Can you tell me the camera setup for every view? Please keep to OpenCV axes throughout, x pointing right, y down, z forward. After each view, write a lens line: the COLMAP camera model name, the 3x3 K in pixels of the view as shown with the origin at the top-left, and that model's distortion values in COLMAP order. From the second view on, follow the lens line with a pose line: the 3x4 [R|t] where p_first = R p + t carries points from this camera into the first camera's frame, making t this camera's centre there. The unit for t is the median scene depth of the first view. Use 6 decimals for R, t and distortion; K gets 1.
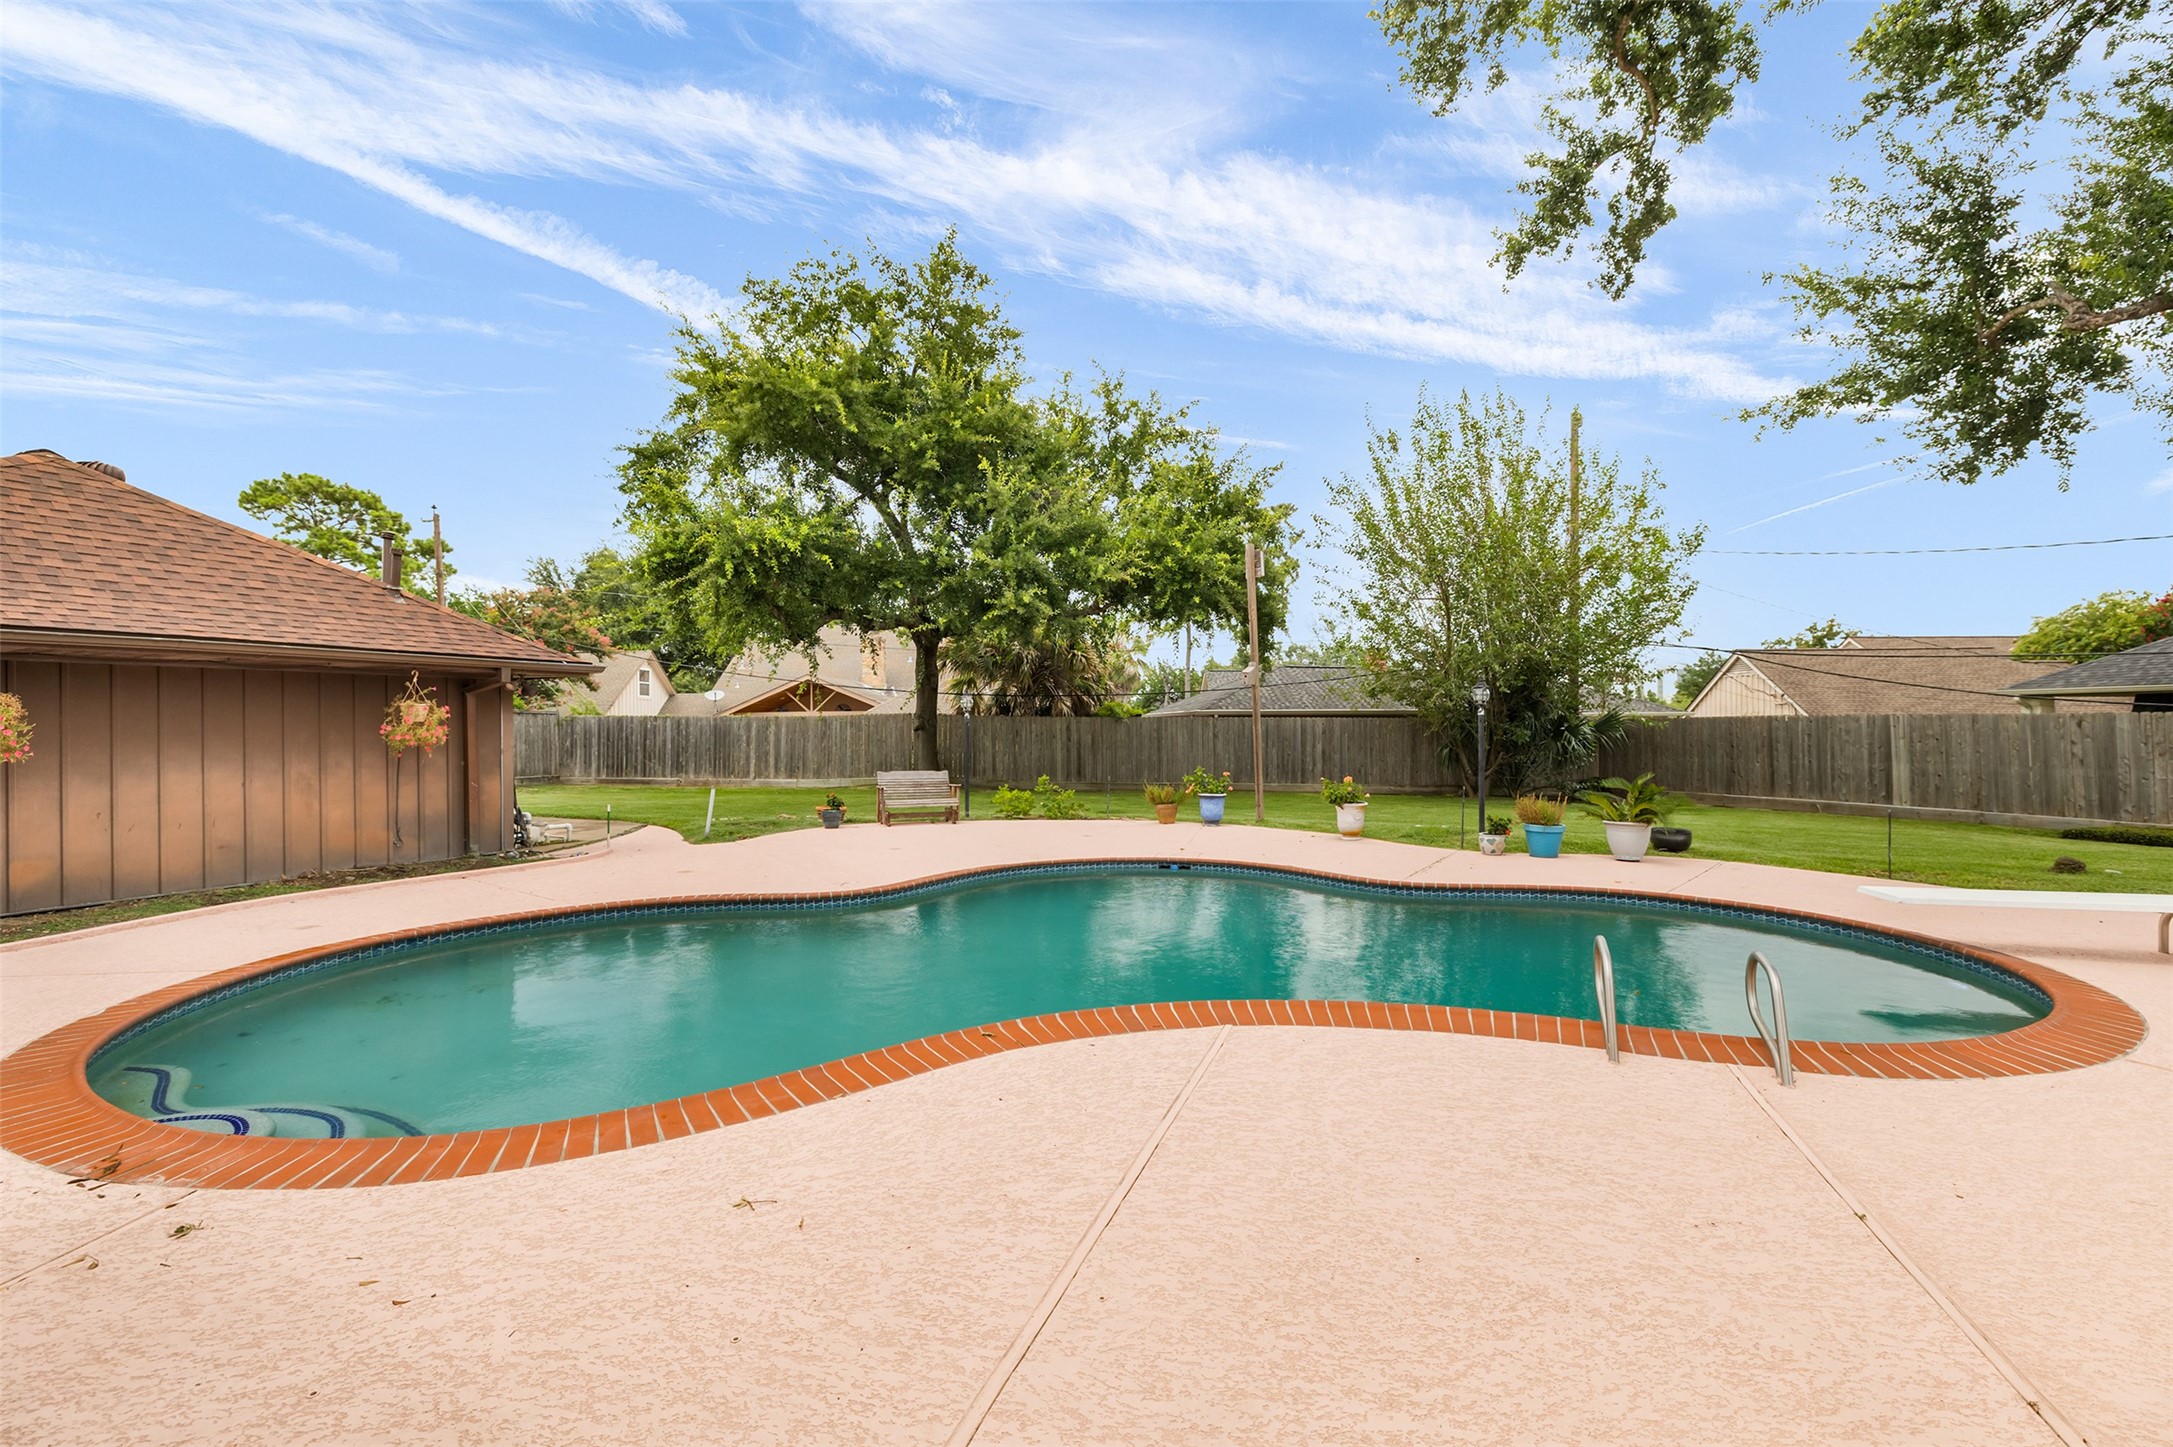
lens RADIAL K [[929.4, 0, 1087.6], [0, 929.4, 727.2], [0, 0, 1]] dist [0.000950, 0.000033]
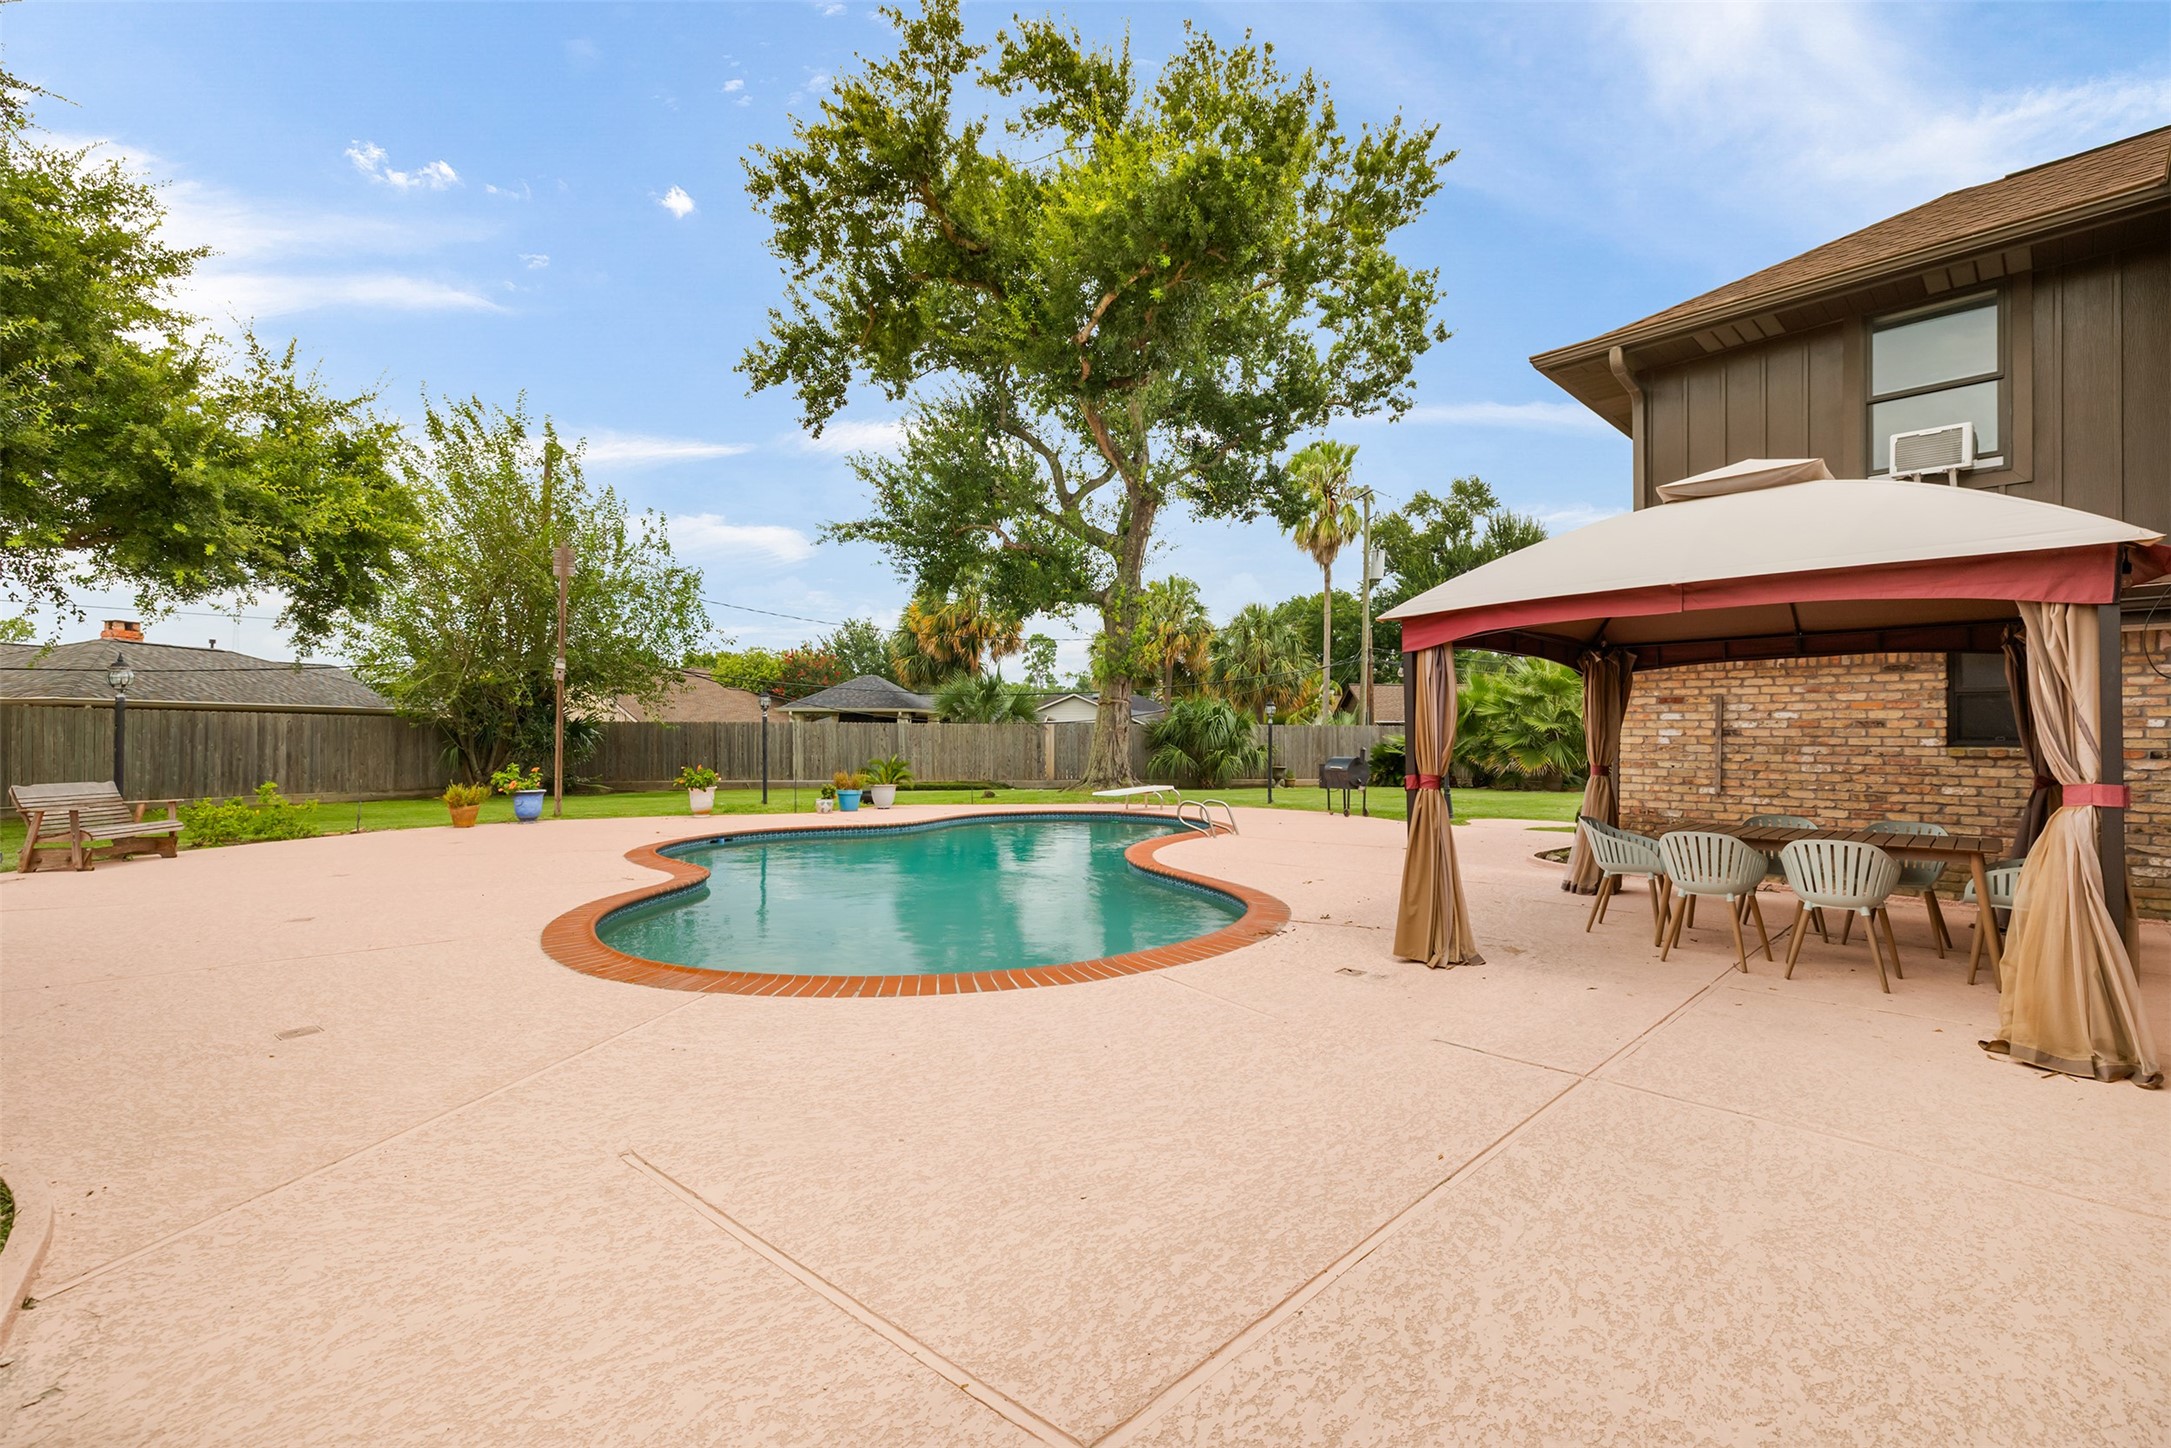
lens RADIAL K [[928.5, 0, 1087.1], [0, 928.5, 726.4], [0, 0, 1]] dist [0.000950, 0.000033]
pose [[0.215871, 0.014986, 0.976307, -0.402830], [-0.005339, 0.999885, -0.014168, 0.009078], [-0.976407, -0.002154, 0.215926, 0.132767]]
